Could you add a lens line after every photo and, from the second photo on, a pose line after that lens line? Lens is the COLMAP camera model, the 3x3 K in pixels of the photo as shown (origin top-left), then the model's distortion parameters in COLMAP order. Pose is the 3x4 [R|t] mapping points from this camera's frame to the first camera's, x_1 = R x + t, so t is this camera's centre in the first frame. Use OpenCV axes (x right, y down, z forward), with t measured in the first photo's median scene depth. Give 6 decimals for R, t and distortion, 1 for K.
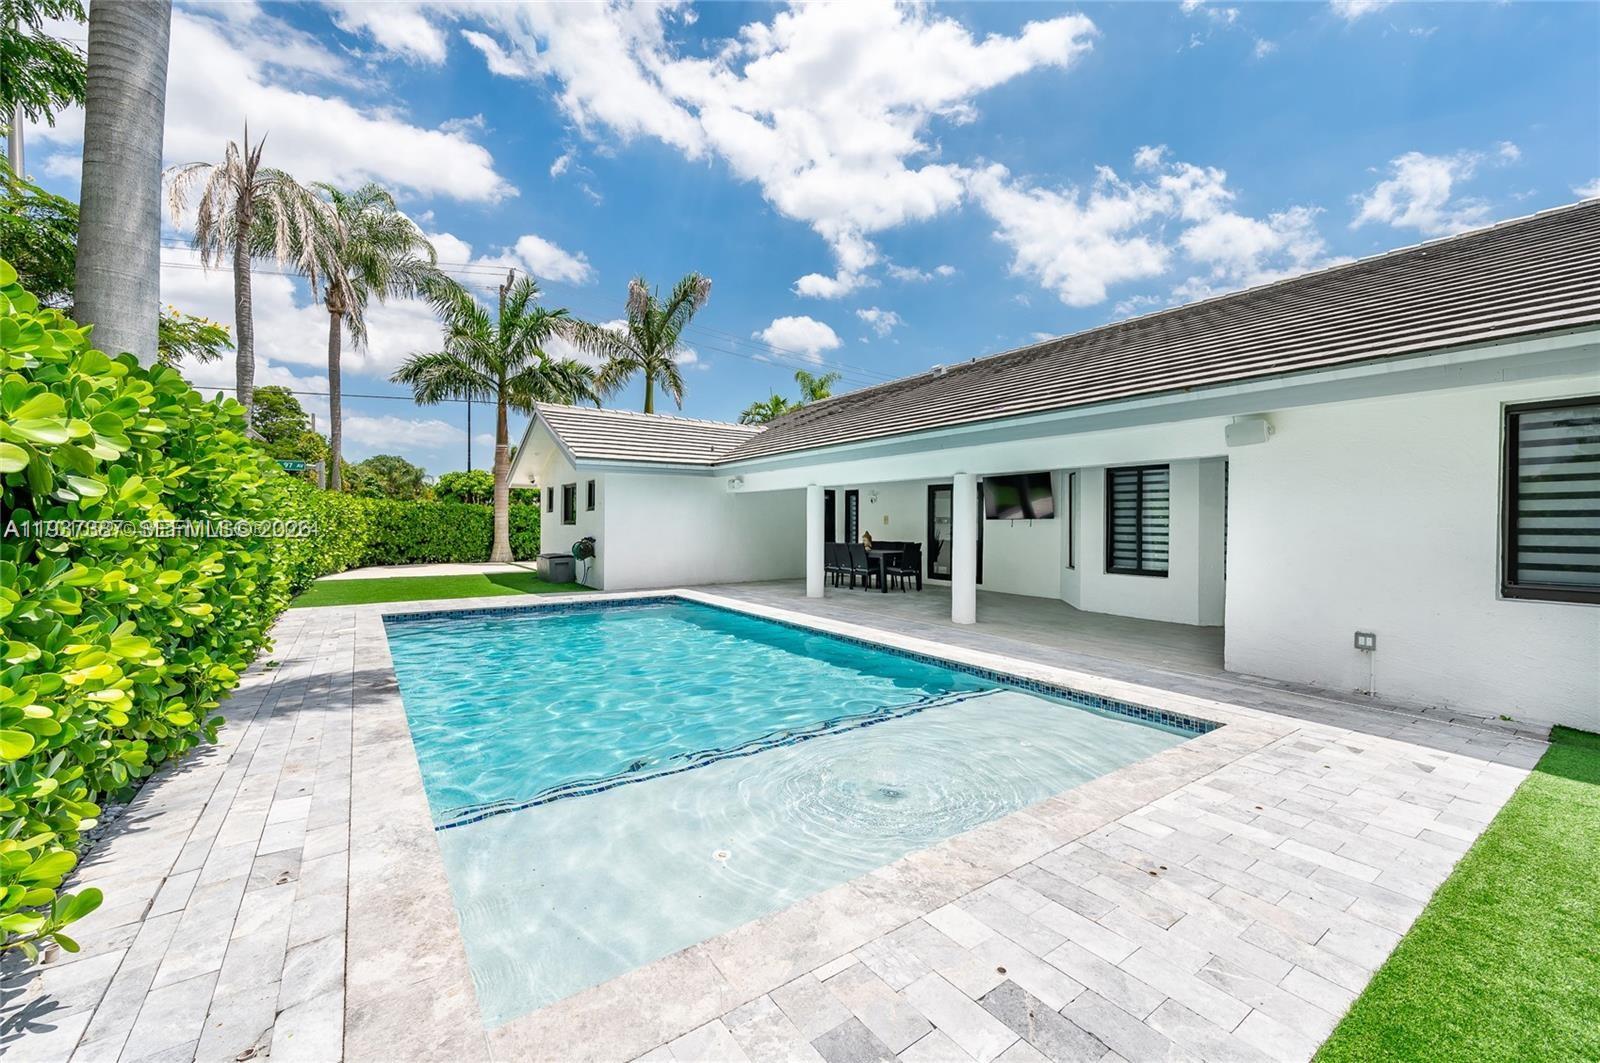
lens RADIAL K [[632.7, 0, 800.0], [0, 632.7, 527.8], [0, 0, 1]] dist [0.003321, -0.000462]
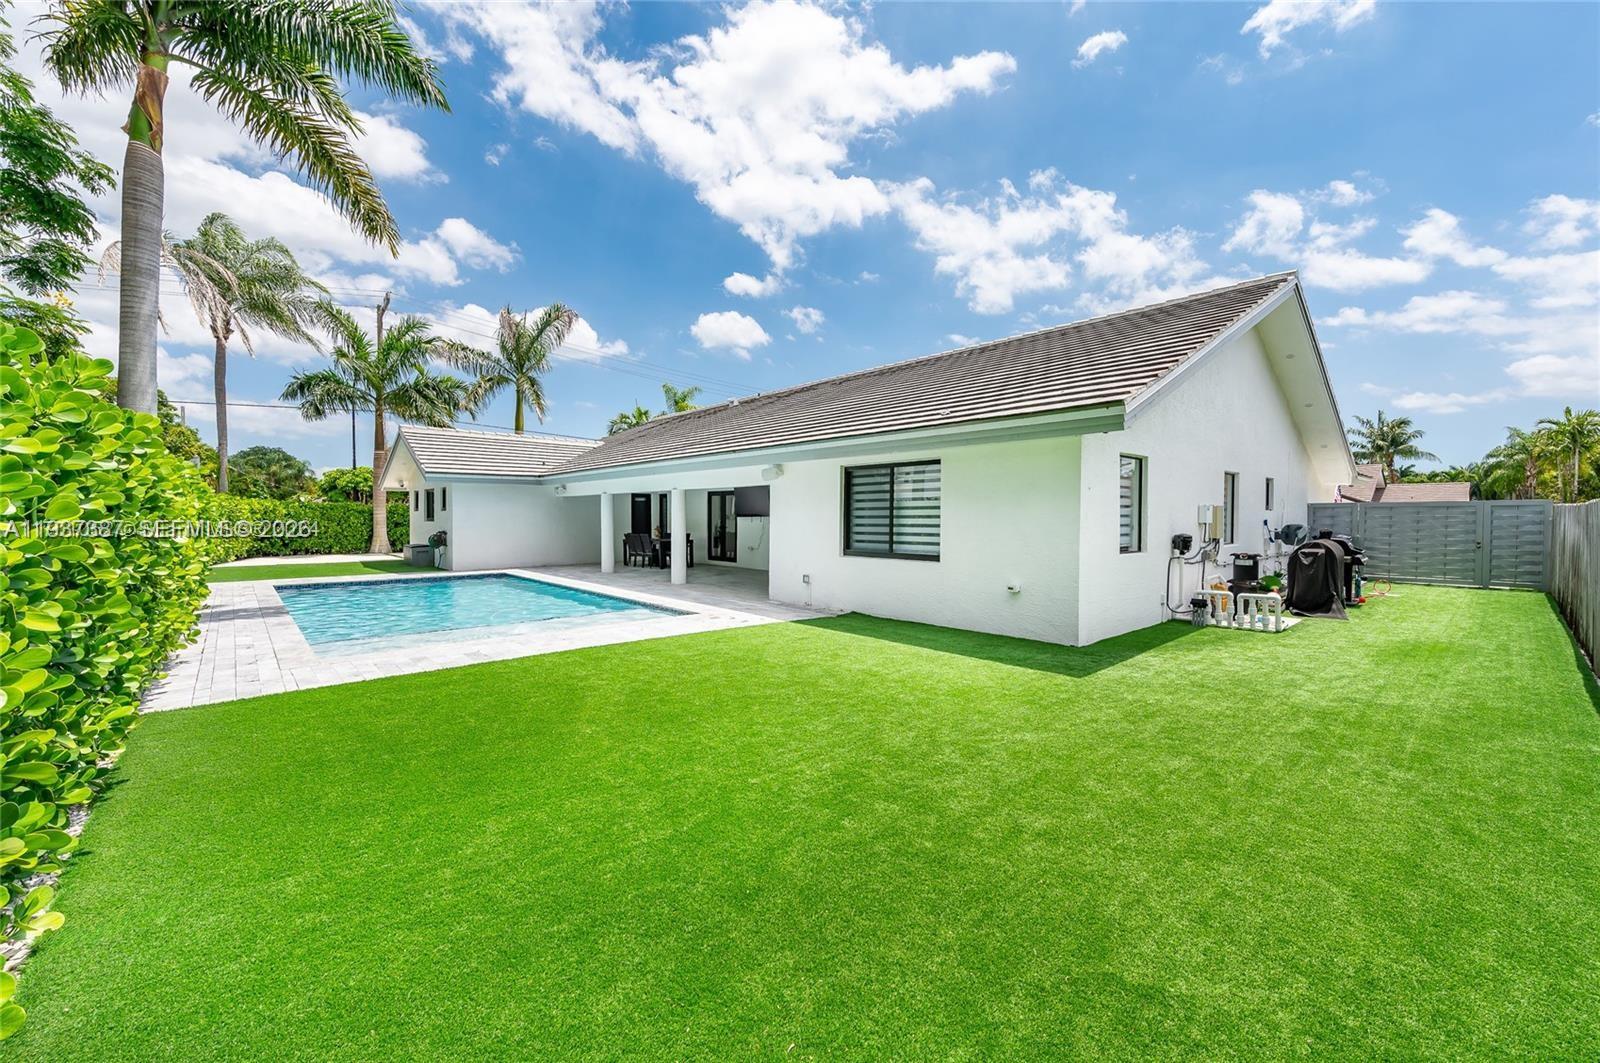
lens RADIAL K [[632.7, 0, 800.0], [0, 632.7, 527.8], [0, 0, 1]] dist [0.003321, -0.000462]
pose [[0.992415, -0.005563, 0.122805, 0.175857], [0.004182, 0.999925, 0.011508, -0.002640], [-0.122860, -0.010907, 0.992364, -0.287089]]
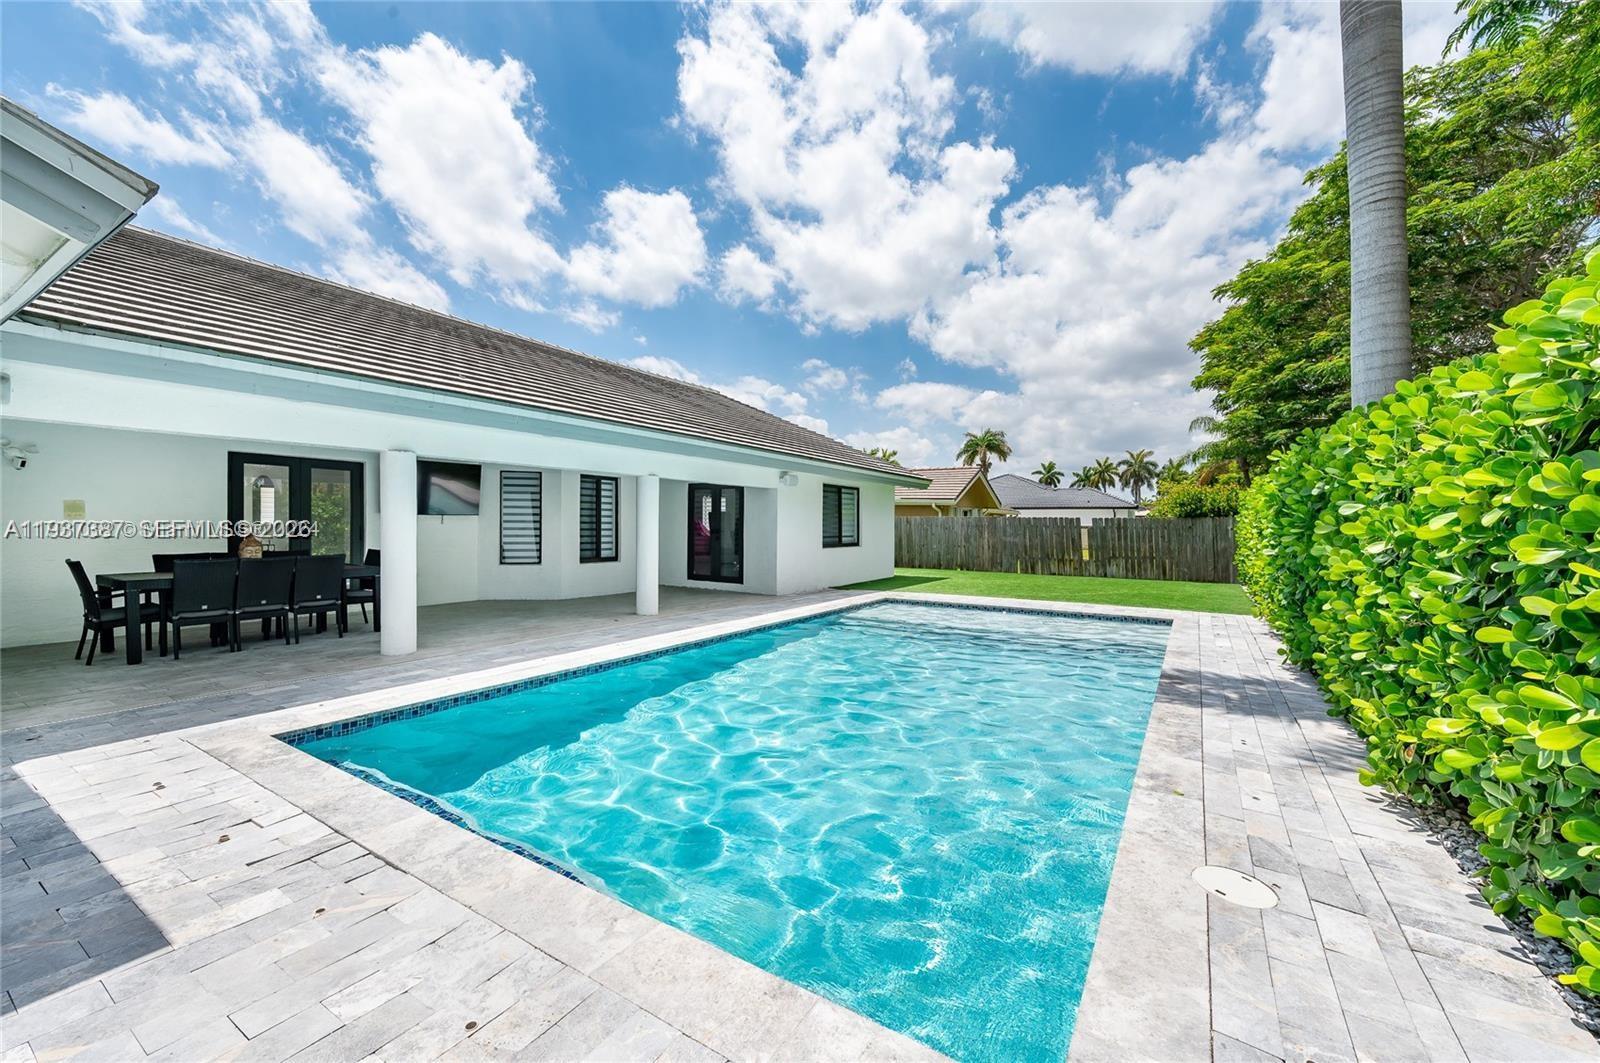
lens RADIAL K [[632.7, 0, 800.0], [0, 632.7, 527.8], [0, 0, 1]] dist [0.003321, -0.000462]
pose [[-0.393045, -0.014702, 0.919402, -0.361624], [-0.005530, 0.999892, 0.013625, -0.005894], [-0.919503, 0.000271, -0.393083, 0.520595]]
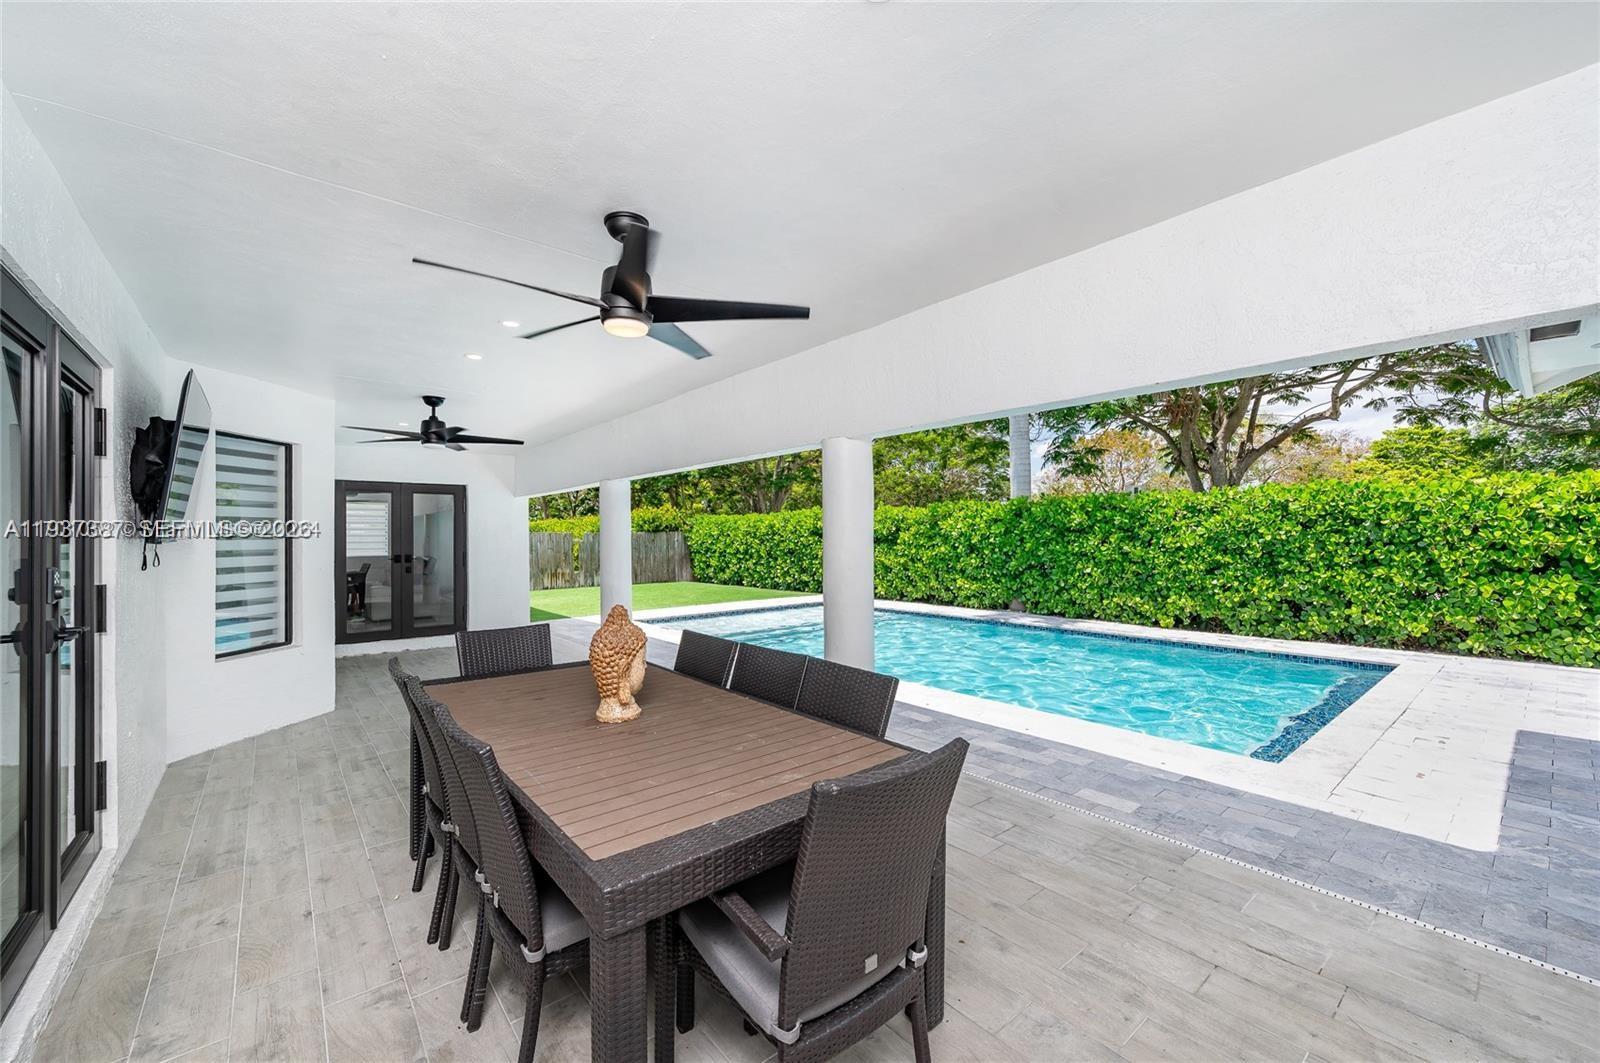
lens RADIAL K [[632.7, 0, 800.0], [0, 632.7, 527.8], [0, 0, 1]] dist [0.003321, -0.000462]
pose [[-0.996390, 0.000222, -0.084889, 0.062189], [0.000813, 0.999976, -0.006925, -0.010450], [0.084885, -0.006969, -0.996366, 0.787987]]
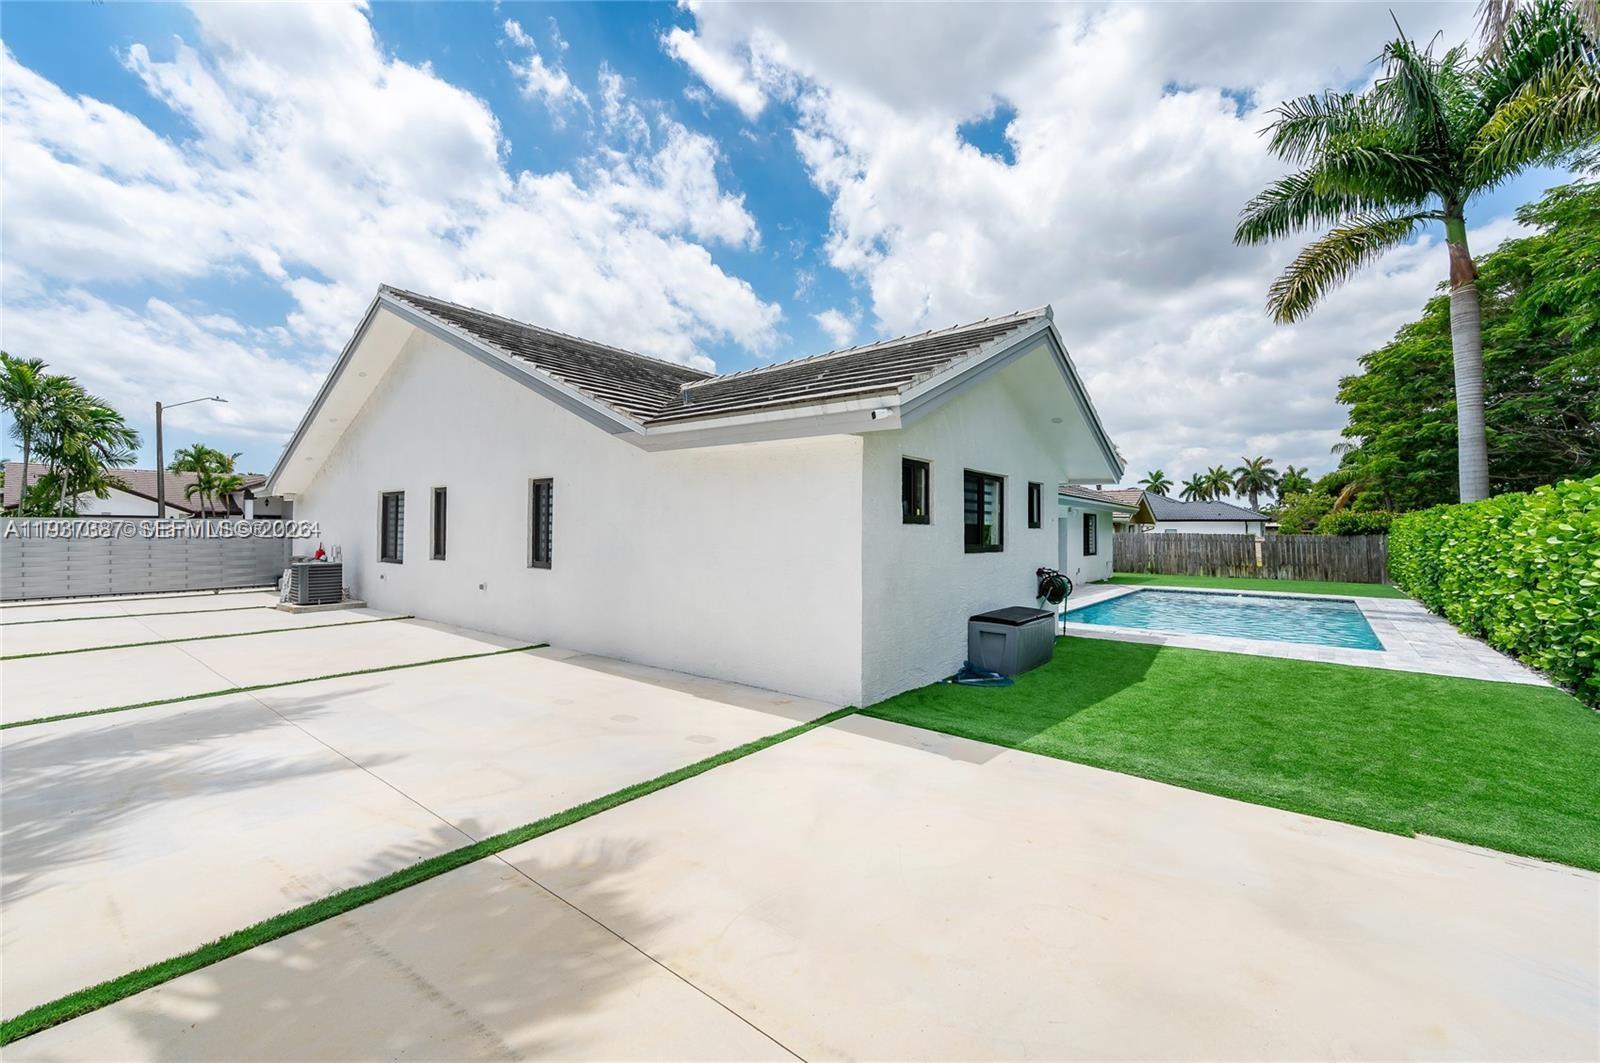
lens RADIAL K [[632.7, 0, 800.0], [0, 632.7, 527.8], [0, 0, 1]] dist [0.003321, -0.000462]
pose [[-0.274538, -0.001014, 0.961576, -0.612422], [-0.003893, 0.999992, -0.000057, -0.020161], [-0.961568, -0.003759, -0.274540, 0.967071]]
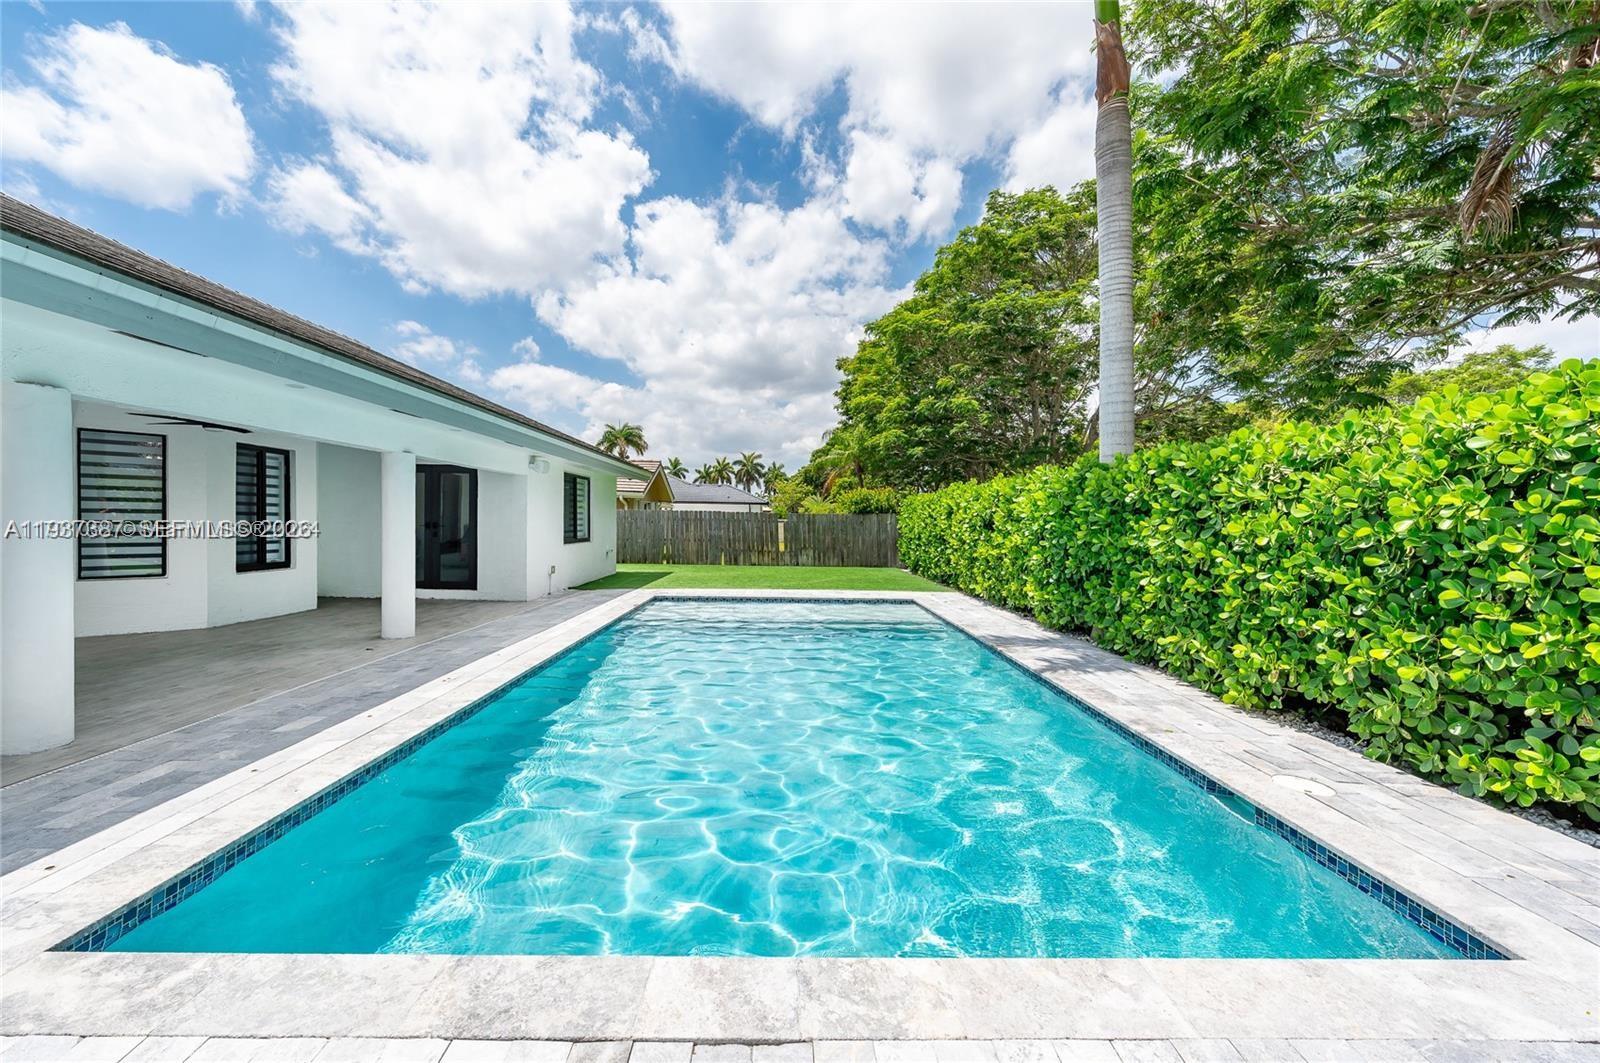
lens RADIAL K [[630.4, 0, 794.1], [0, 630.4, 521.0], [0, 0, 1]] dist [0.002727, -0.000025]
pose [[-0.829258, -0.019117, 0.558539, -0.263250], [-0.017290, 0.999814, 0.008550, -0.006261], [-0.558599, -0.002567, -0.829434, 0.611906]]
